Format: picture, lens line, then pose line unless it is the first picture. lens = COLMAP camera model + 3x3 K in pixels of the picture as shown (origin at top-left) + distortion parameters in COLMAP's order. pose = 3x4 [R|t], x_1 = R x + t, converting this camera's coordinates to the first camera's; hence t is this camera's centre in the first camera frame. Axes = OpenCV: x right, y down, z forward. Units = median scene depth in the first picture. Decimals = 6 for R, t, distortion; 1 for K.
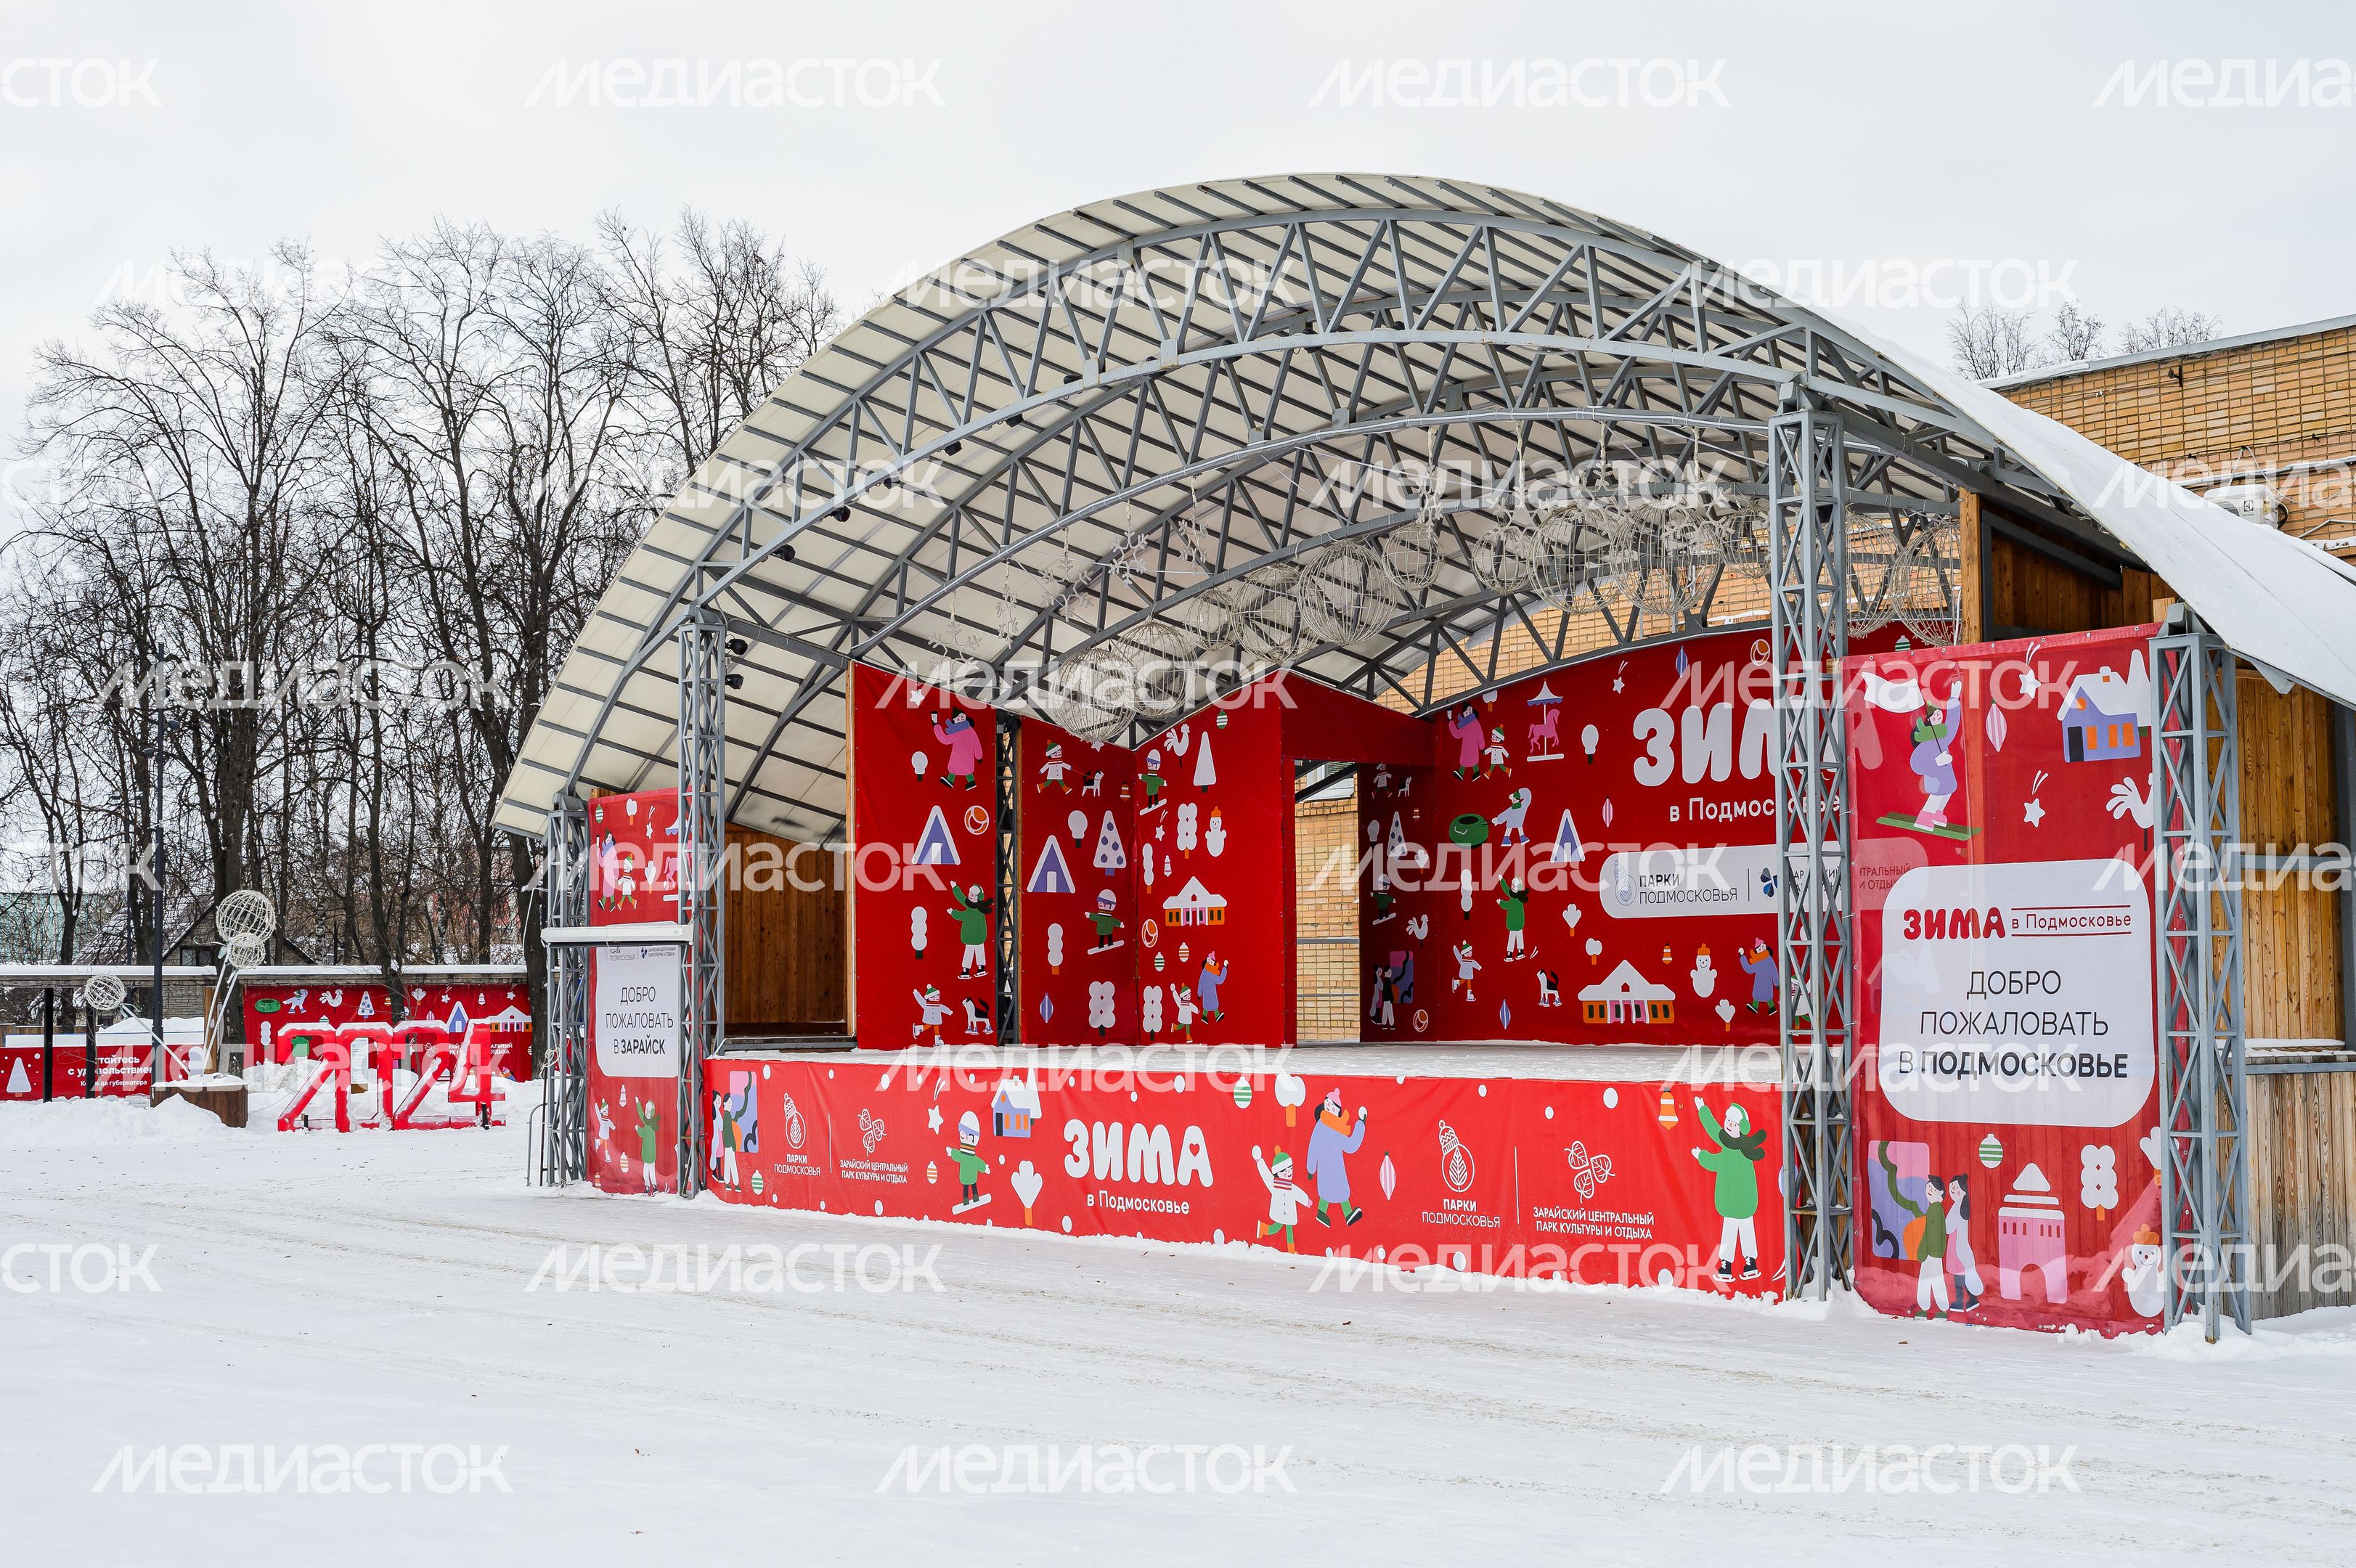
lens RADIAL K [[3536.8, 0, 1177.1], [0, 3536.8, 792.3], [0, 0, 1]] dist [-0.001554, 0.000000]
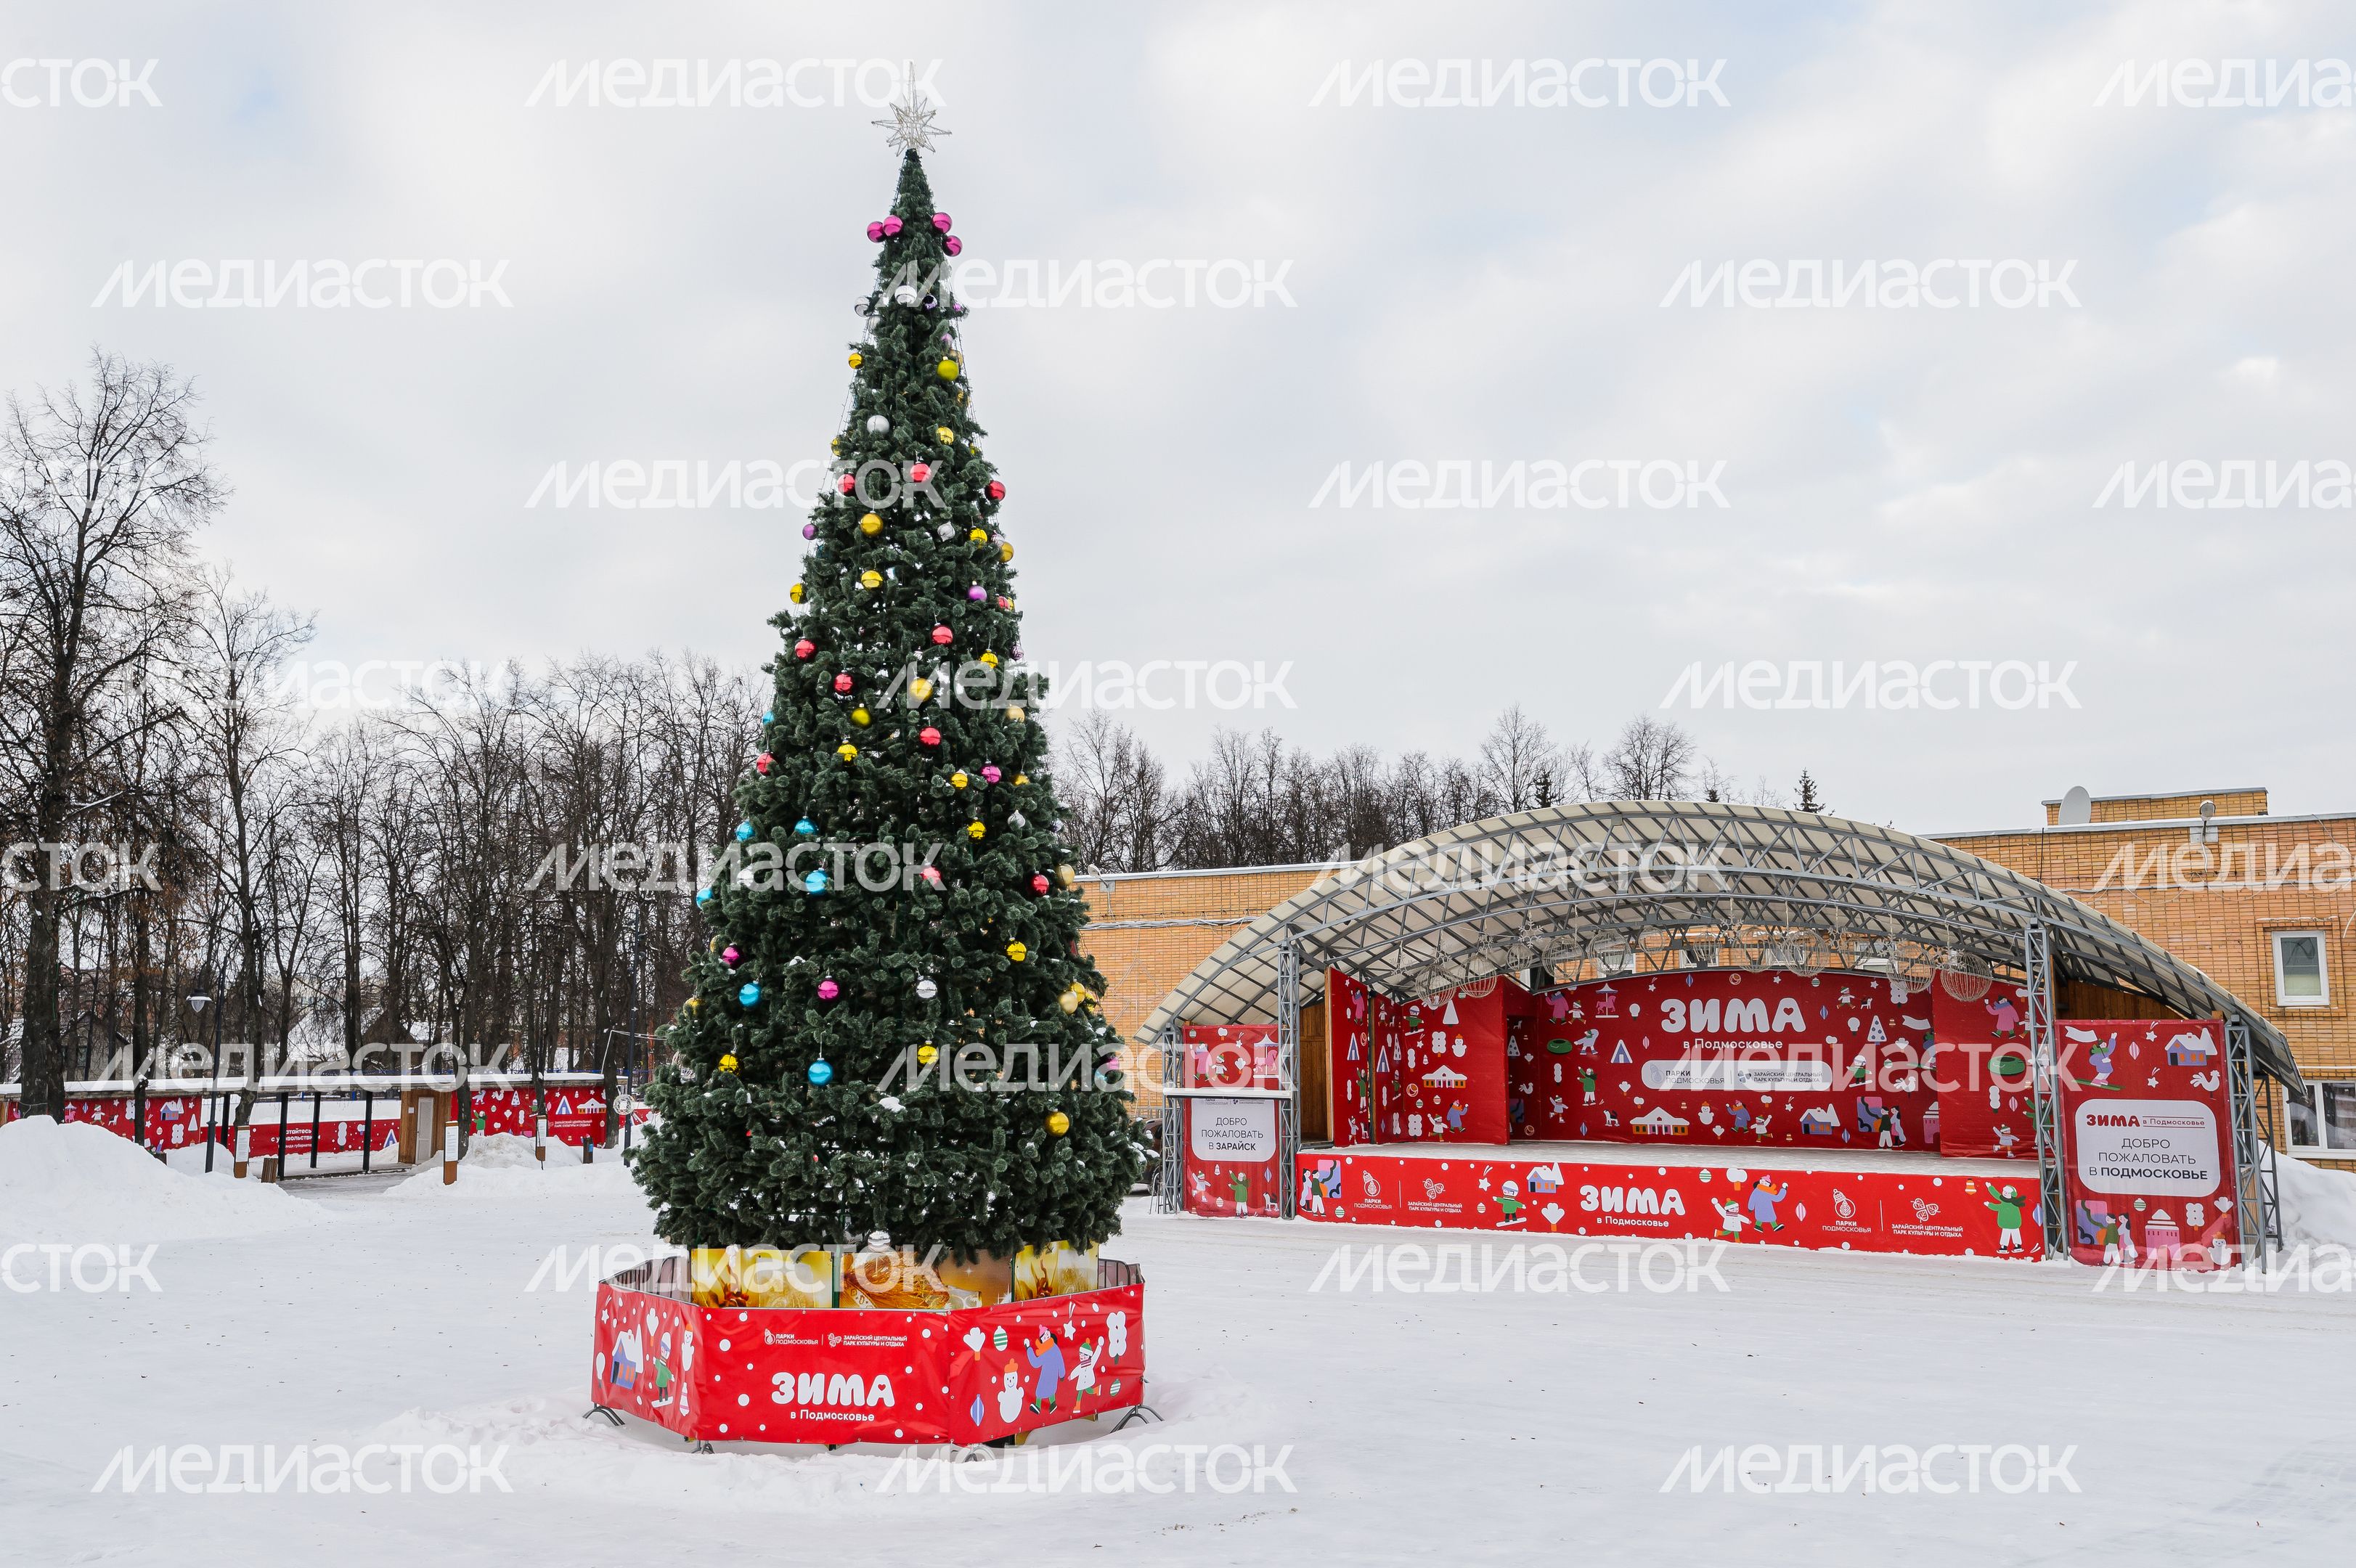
lens RADIAL K [[2087.0, 0, 1178.1], [0, 2087.0, 771.9], [0, 0, 1]] dist [0.050273, -0.013653]
pose [[0.924673, 0.056855, 0.376494, -0.784237], [-0.027806, 0.996232, -0.082151, -0.056600], [-0.379746, 0.065494, 0.922770, -0.189116]]
